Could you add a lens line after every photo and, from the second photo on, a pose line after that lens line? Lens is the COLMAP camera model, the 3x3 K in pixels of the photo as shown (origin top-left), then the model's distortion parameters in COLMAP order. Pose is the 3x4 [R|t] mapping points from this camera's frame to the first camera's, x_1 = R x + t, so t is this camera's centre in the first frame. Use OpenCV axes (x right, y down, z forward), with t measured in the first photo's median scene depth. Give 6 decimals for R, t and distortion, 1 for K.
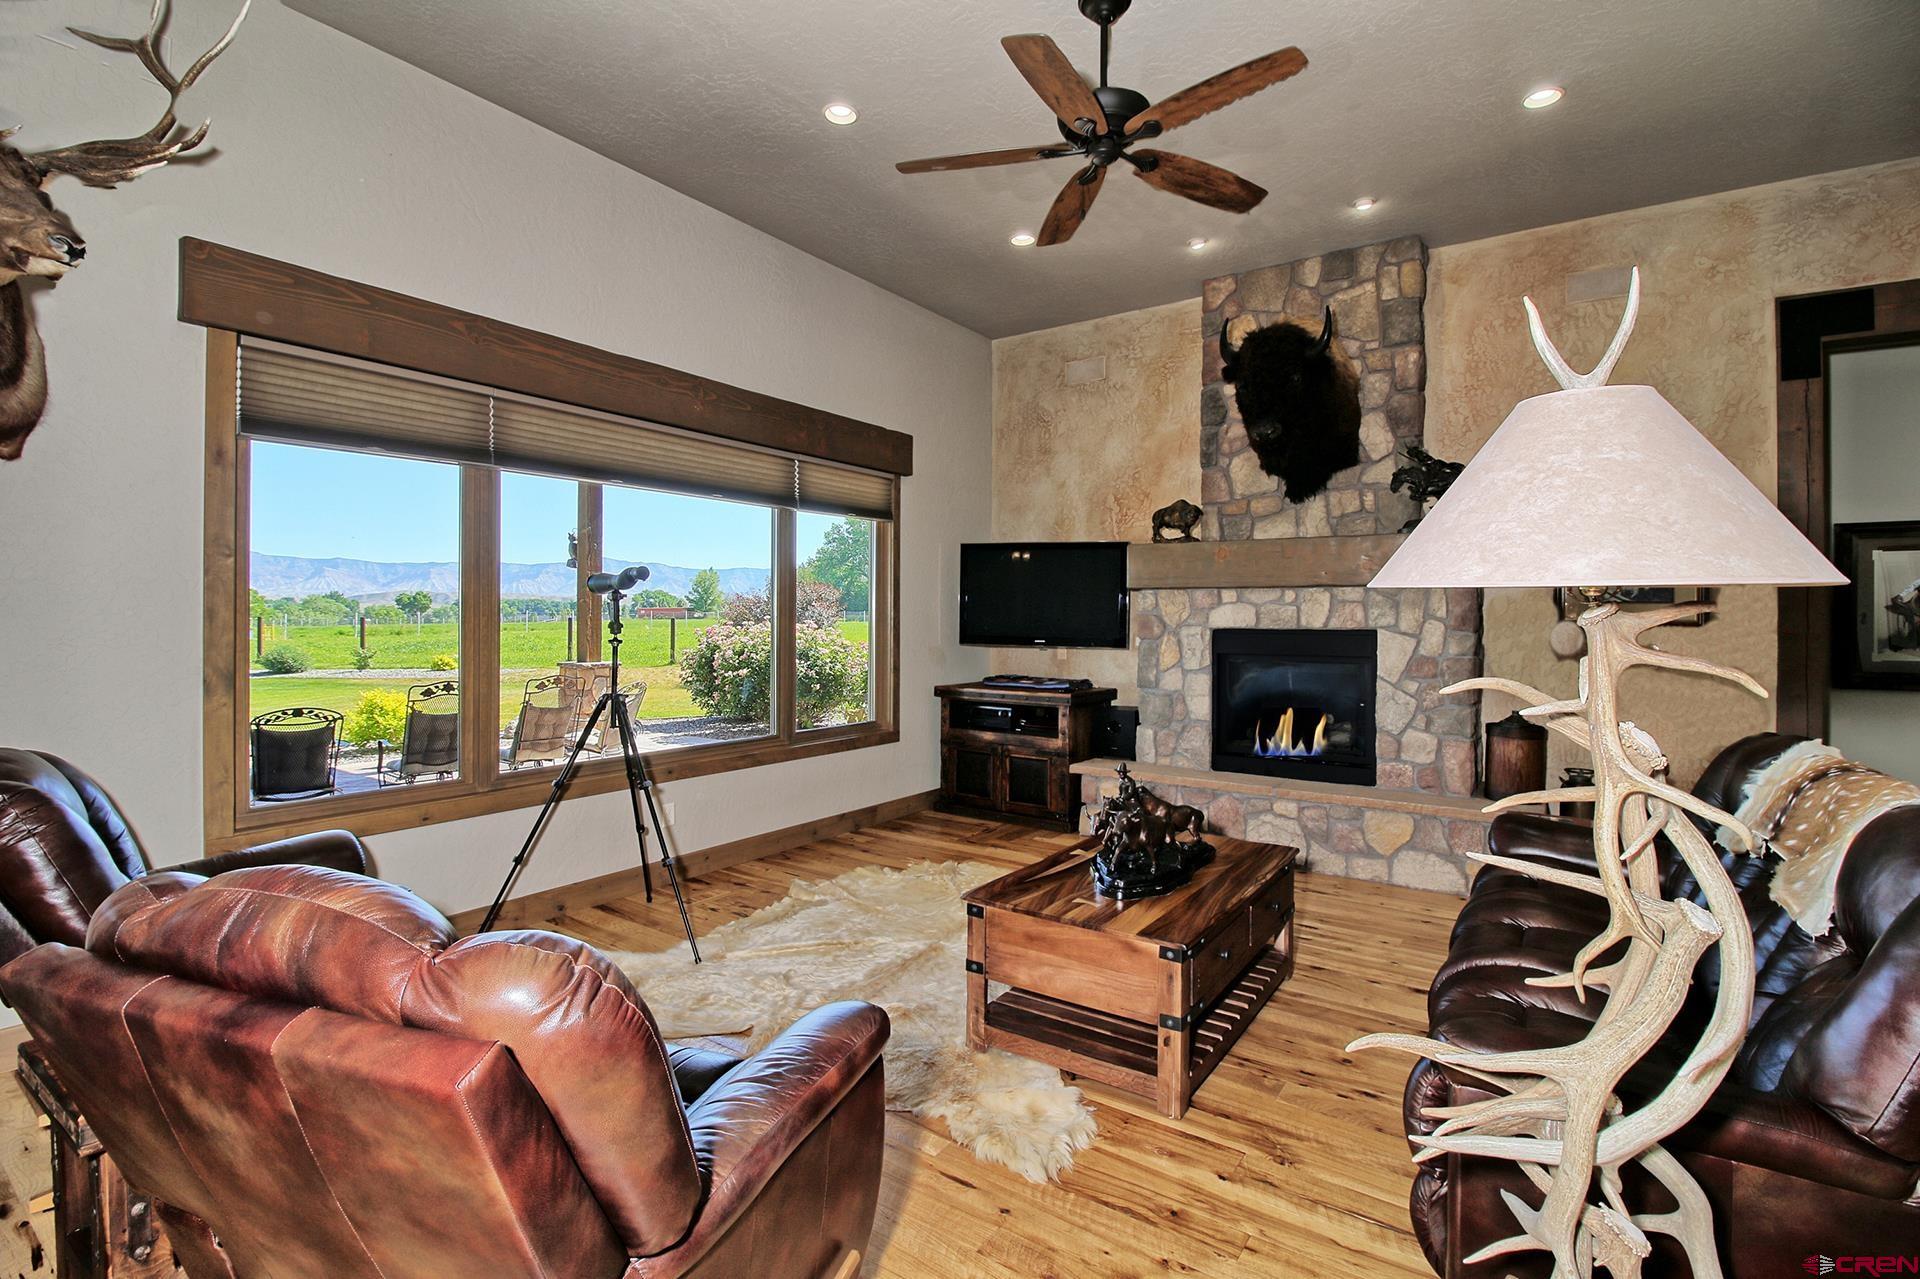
lens RADIAL K [[902.1, 0, 966.5], [0, 902.1, 633.0], [0, 0, 1]] dist [-0.016022, -0.002401]
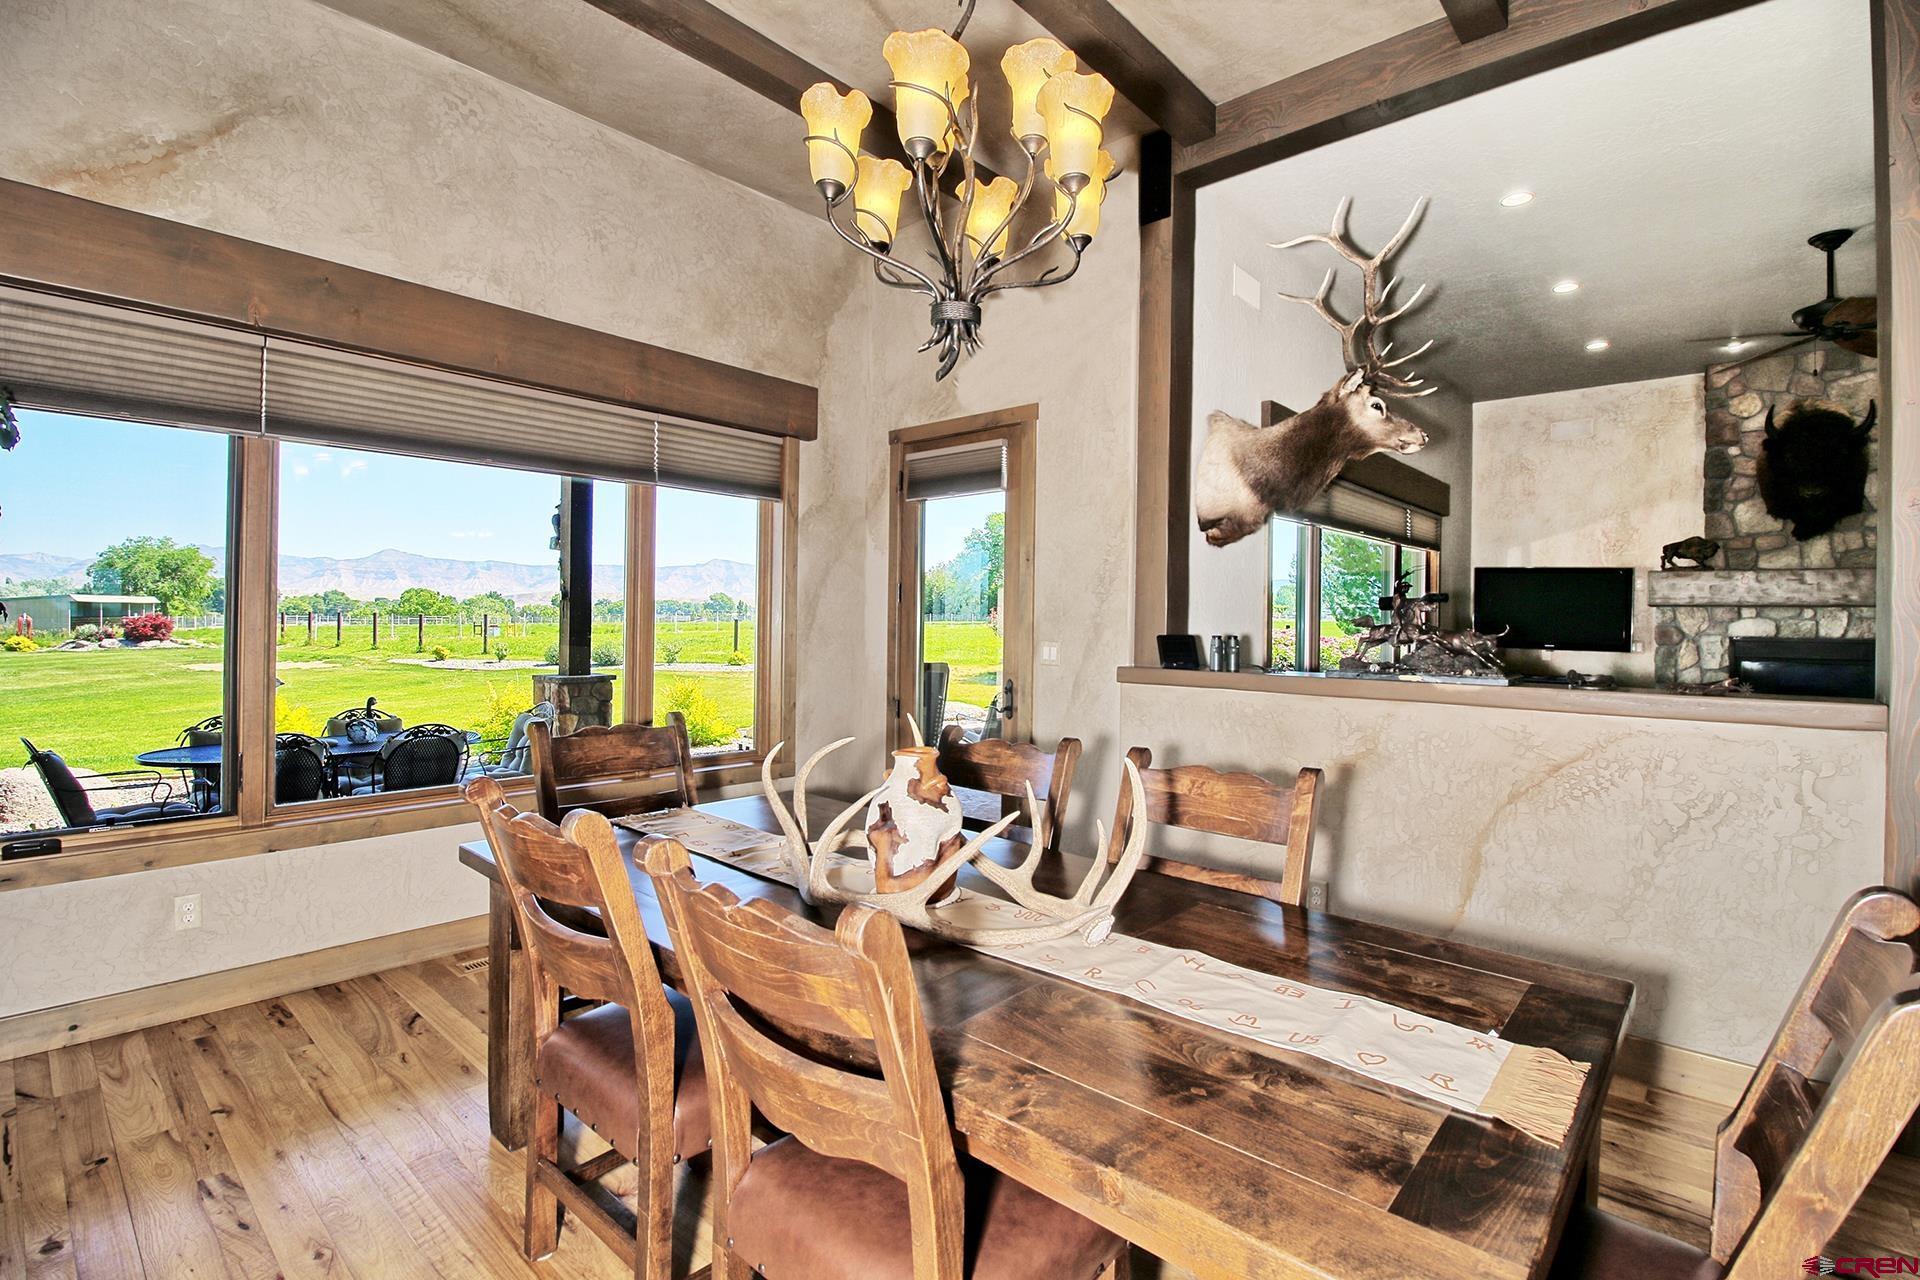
lens RADIAL K [[902.1, 0, 959.8], [0, 902.1, 627.5], [0, 0, 1]] dist [-0.016022, -0.002401]
pose [[0.997248, 0.008070, -0.073701, -0.646930], [-0.008663, 0.999933, -0.007731, 0.000231], [0.073634, 0.008348, 0.997250, -0.310357]]
